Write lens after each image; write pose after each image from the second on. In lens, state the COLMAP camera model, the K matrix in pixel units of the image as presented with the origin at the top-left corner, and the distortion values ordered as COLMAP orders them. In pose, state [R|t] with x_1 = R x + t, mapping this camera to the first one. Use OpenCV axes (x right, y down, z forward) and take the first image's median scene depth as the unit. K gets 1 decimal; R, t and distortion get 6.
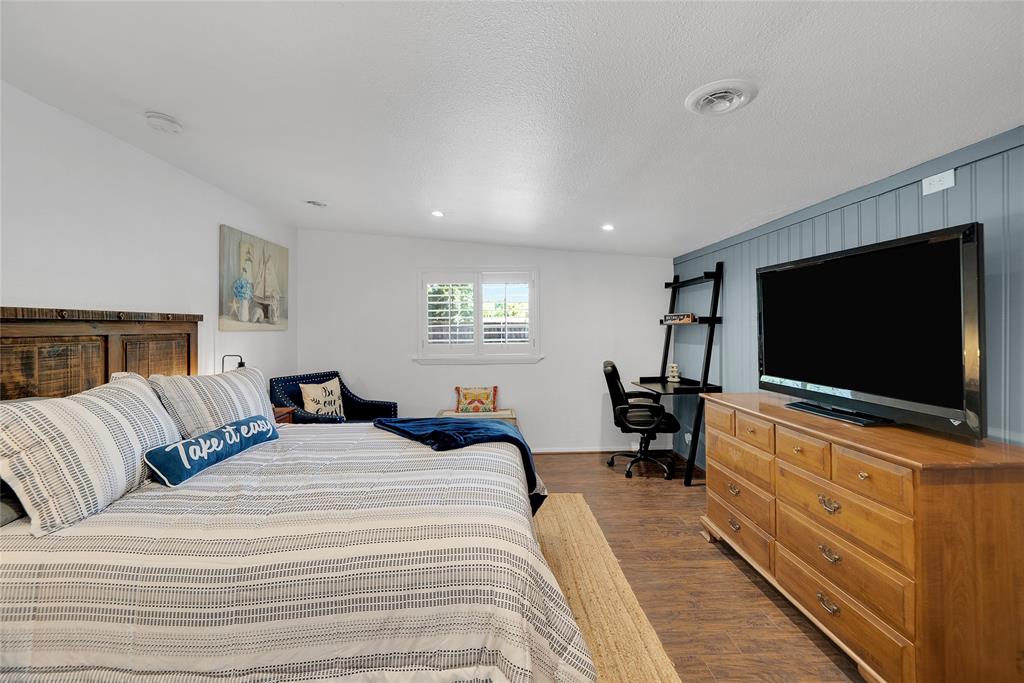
lens RADIAL K [[404.1, 0, 520.8], [0, 404.1, 326.4], [0, 0, 1]] dist [-0.001378, 0.000643]
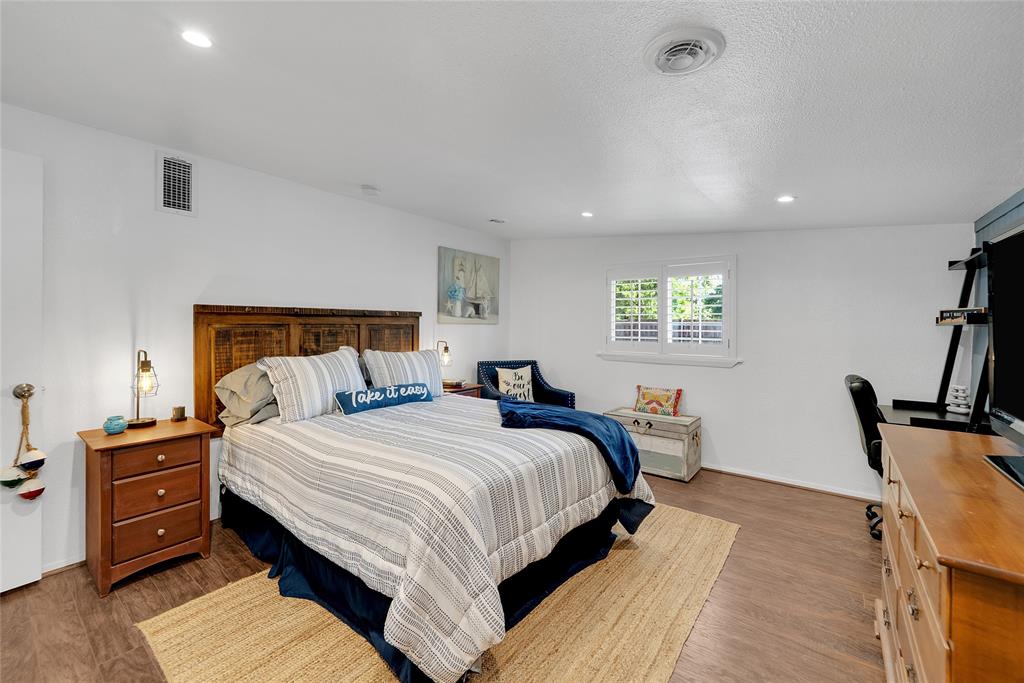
lens RADIAL K [[422.6, 0, 523.8], [0, 422.6, 326.9], [0, 0, 1]] dist [-0.001550, 0.000012]
pose [[0.783787, 0.019503, -0.620724, 0.375111], [-0.014860, 0.999810, 0.012650, 0.000147], [0.620852, -0.000691, 0.783927, 0.046225]]
